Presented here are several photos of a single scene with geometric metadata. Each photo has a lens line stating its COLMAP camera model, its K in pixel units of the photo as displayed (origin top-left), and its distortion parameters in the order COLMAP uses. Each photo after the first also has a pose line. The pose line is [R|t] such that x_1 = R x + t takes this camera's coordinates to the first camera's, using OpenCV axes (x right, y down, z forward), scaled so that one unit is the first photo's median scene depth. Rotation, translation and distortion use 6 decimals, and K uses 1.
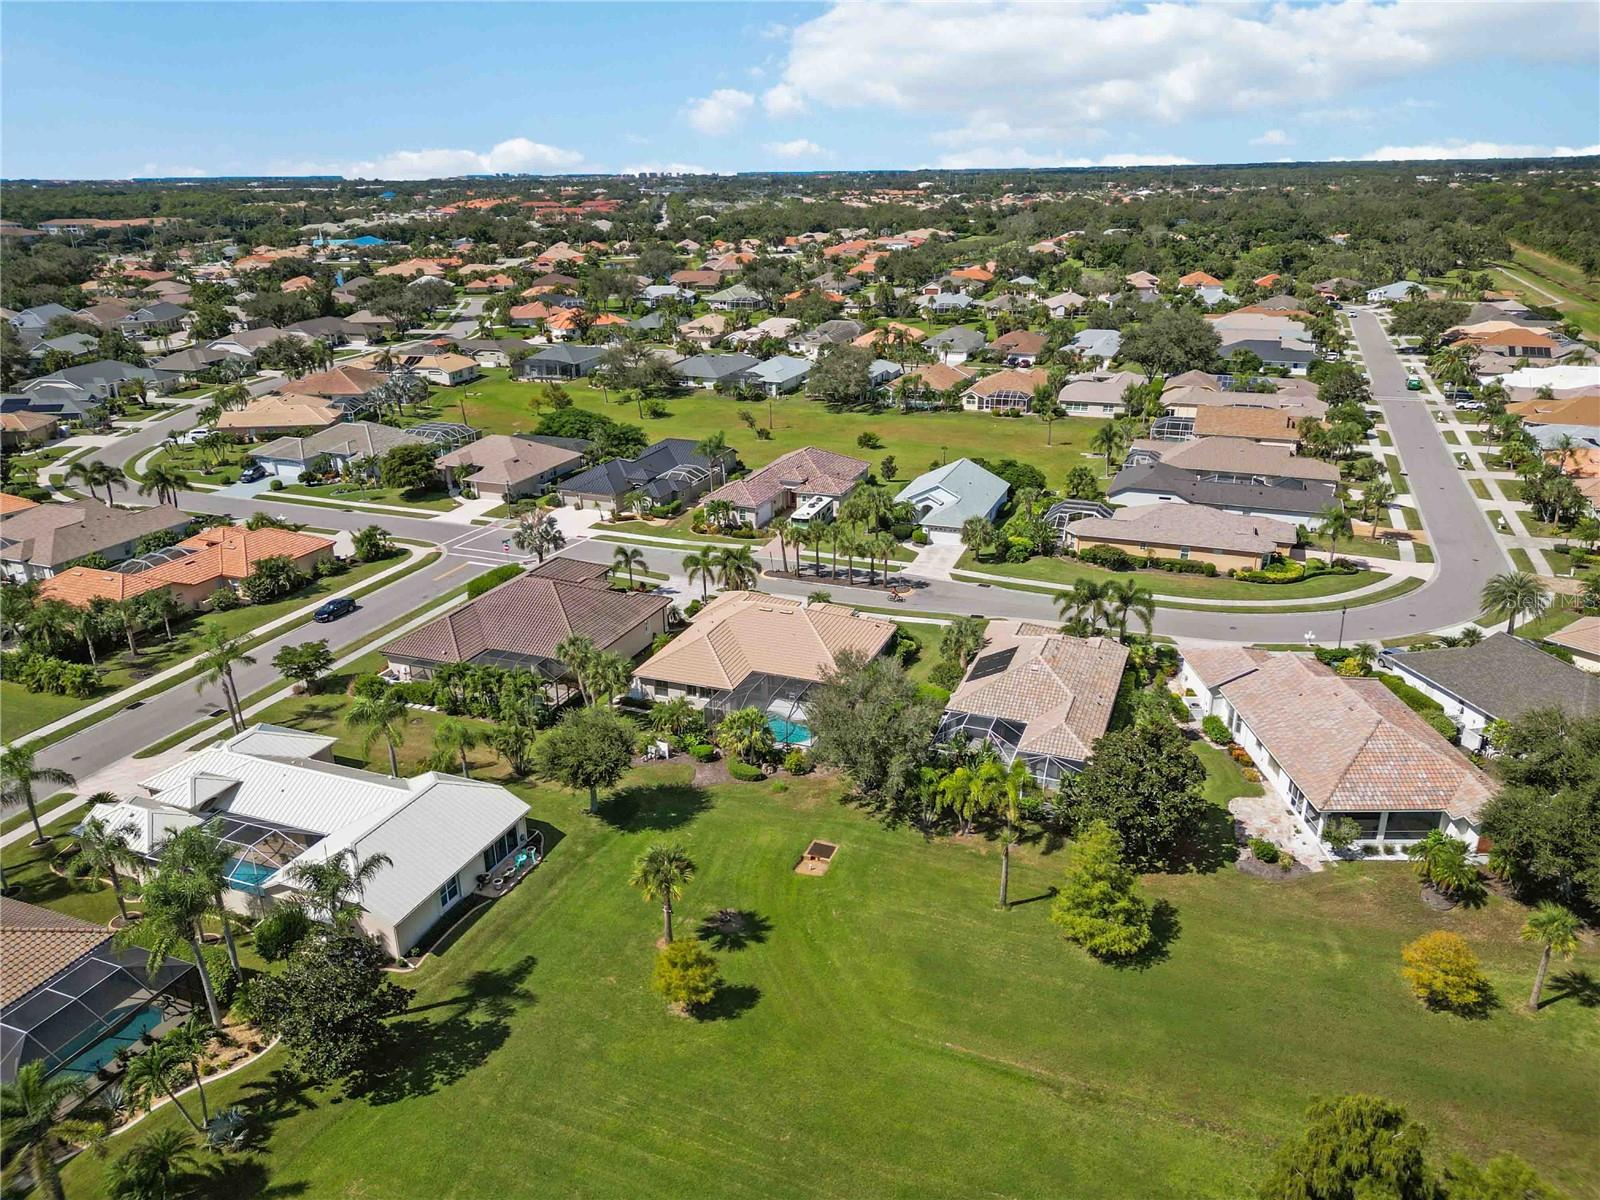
lens RADIAL K [[1120.1, 0, 800.0], [0, 1120.1, 600.0], [0, 0, 1]] dist [0.043602, -0.001765]
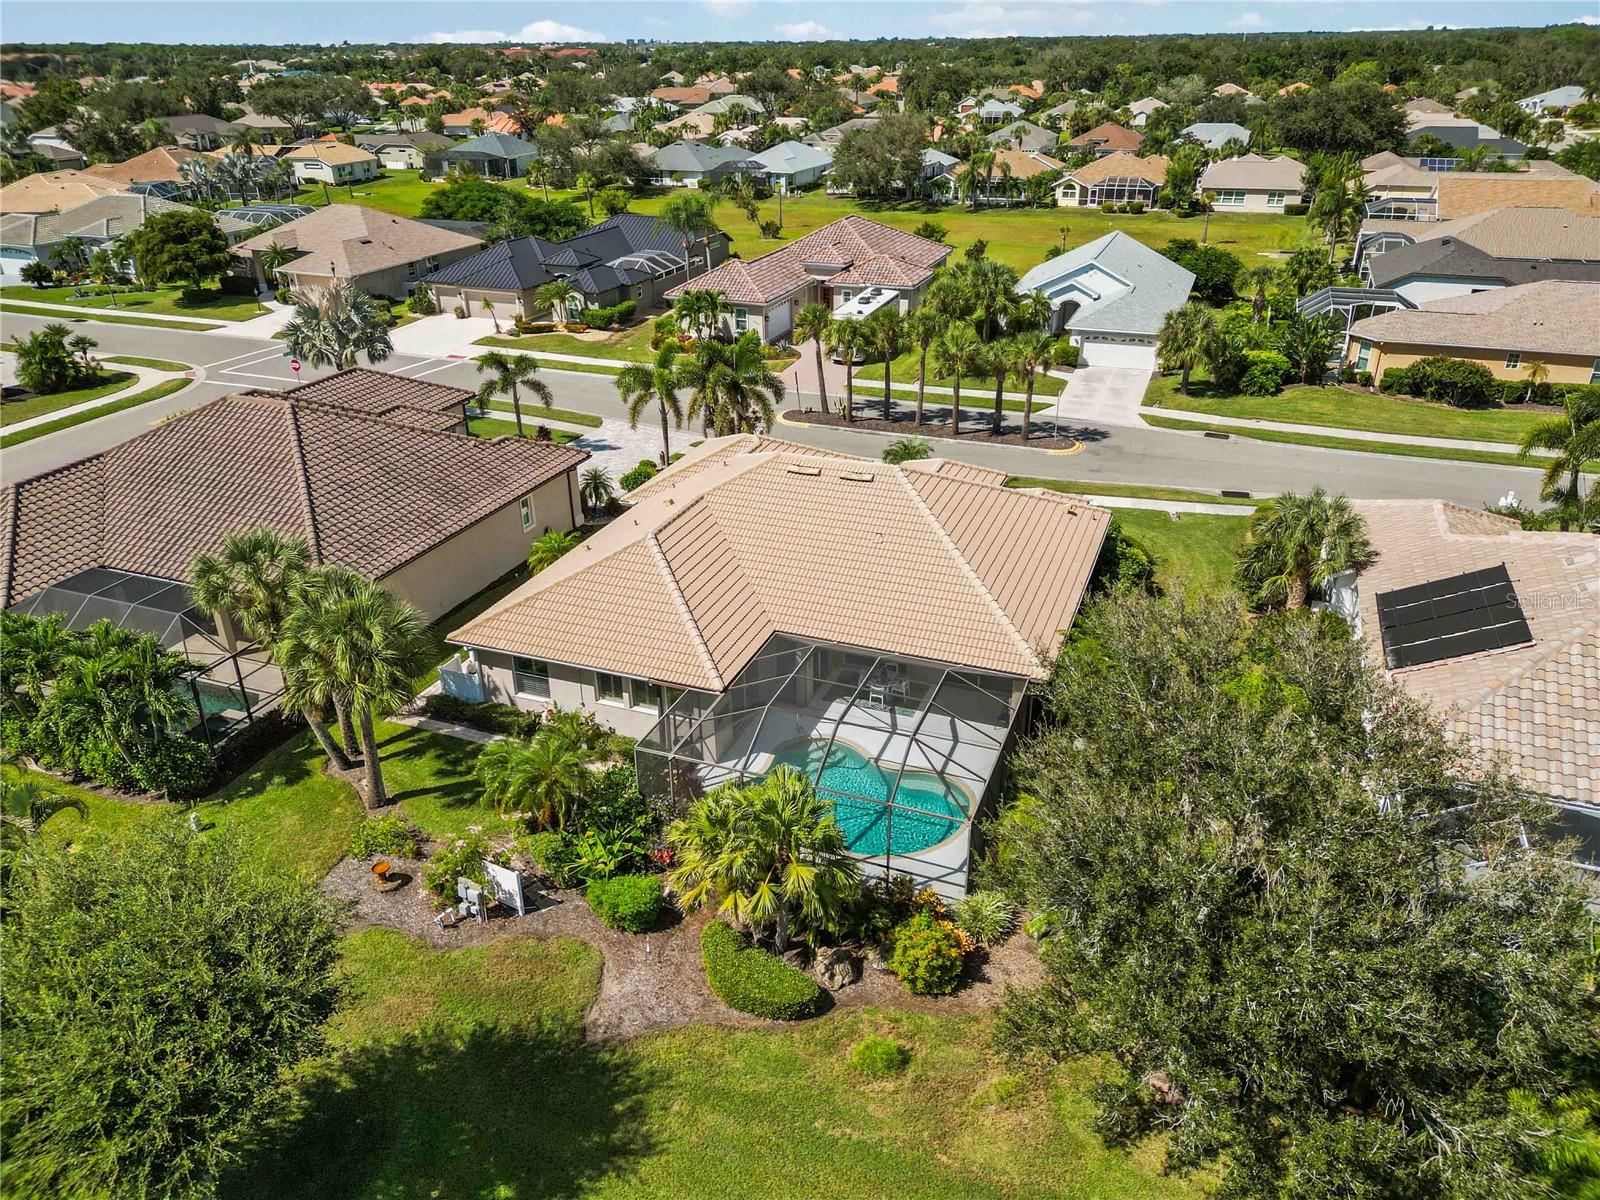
lens RADIAL K [[1120.1, 0, 800.0], [0, 1120.1, 600.0], [0, 0, 1]] dist [0.043602, -0.001765]
pose [[0.999990, 0.001557, 0.004302, -0.025381], [-0.001951, 0.995659, 0.093059, 0.013000], [-0.004138, -0.093067, 0.995651, 0.449432]]
